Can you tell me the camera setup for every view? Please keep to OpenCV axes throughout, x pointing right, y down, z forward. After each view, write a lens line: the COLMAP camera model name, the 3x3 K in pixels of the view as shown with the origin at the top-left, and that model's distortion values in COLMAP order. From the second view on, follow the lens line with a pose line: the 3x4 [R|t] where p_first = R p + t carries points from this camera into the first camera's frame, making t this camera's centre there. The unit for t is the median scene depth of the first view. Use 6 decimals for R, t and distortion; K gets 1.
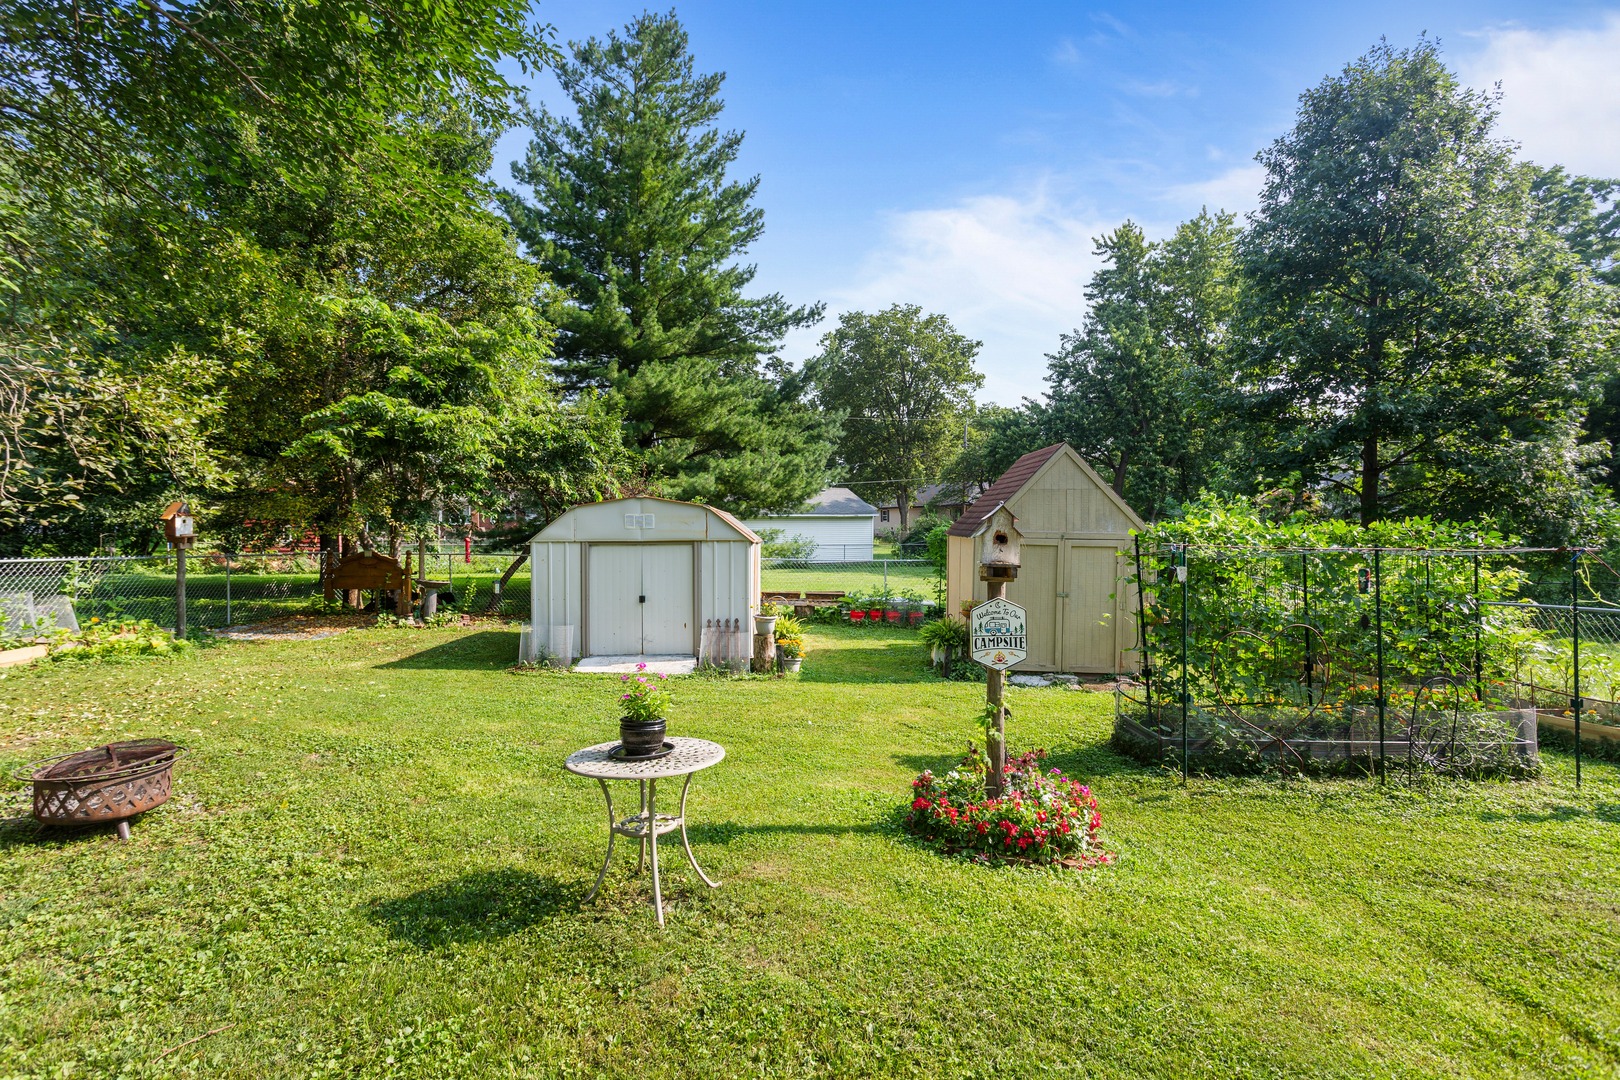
lens RADIAL K [[782.5, 0, 818.7], [0, 782.5, 533.5], [0, 0, 1]] dist [0.001640, 0.001823]
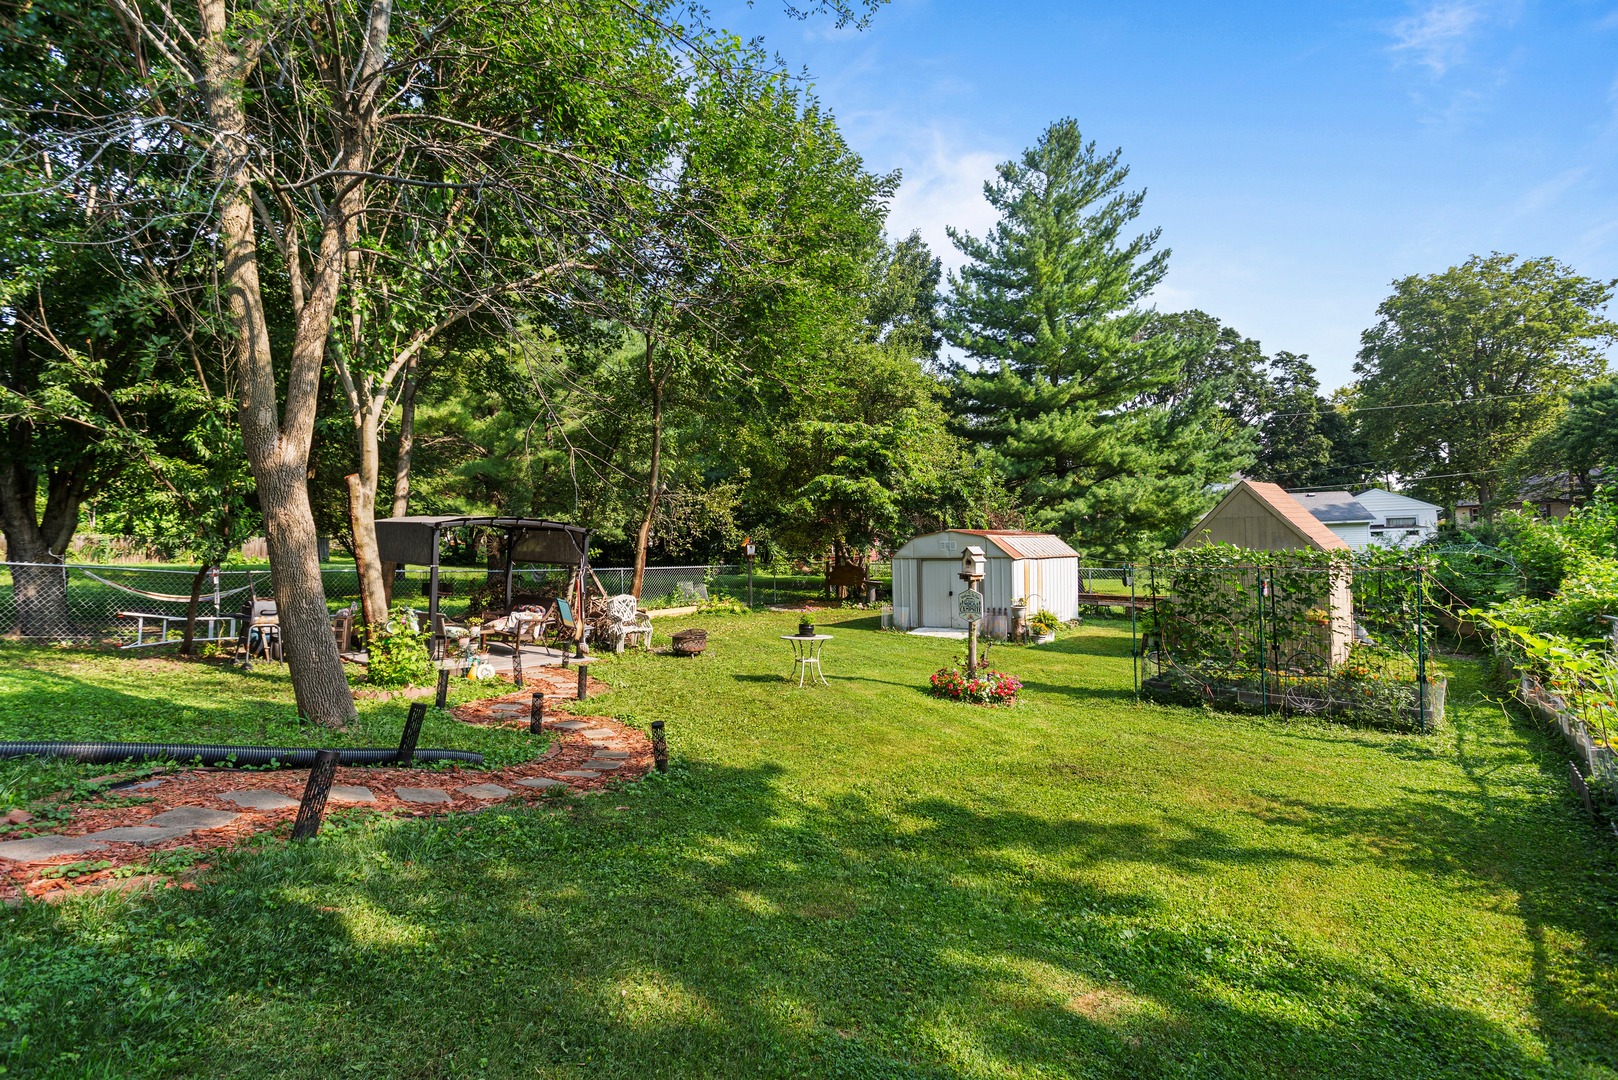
lens RADIAL K [[781.6, 0, 804.5], [0, 781.6, 545.5], [0, 0, 1]] dist [0.001640, 0.001823]
pose [[0.767361, -0.012648, -0.641091, 0.486689], [0.015263, 0.999882, -0.001457, -0.014999], [0.641034, -0.008667, 0.767464, -0.364281]]
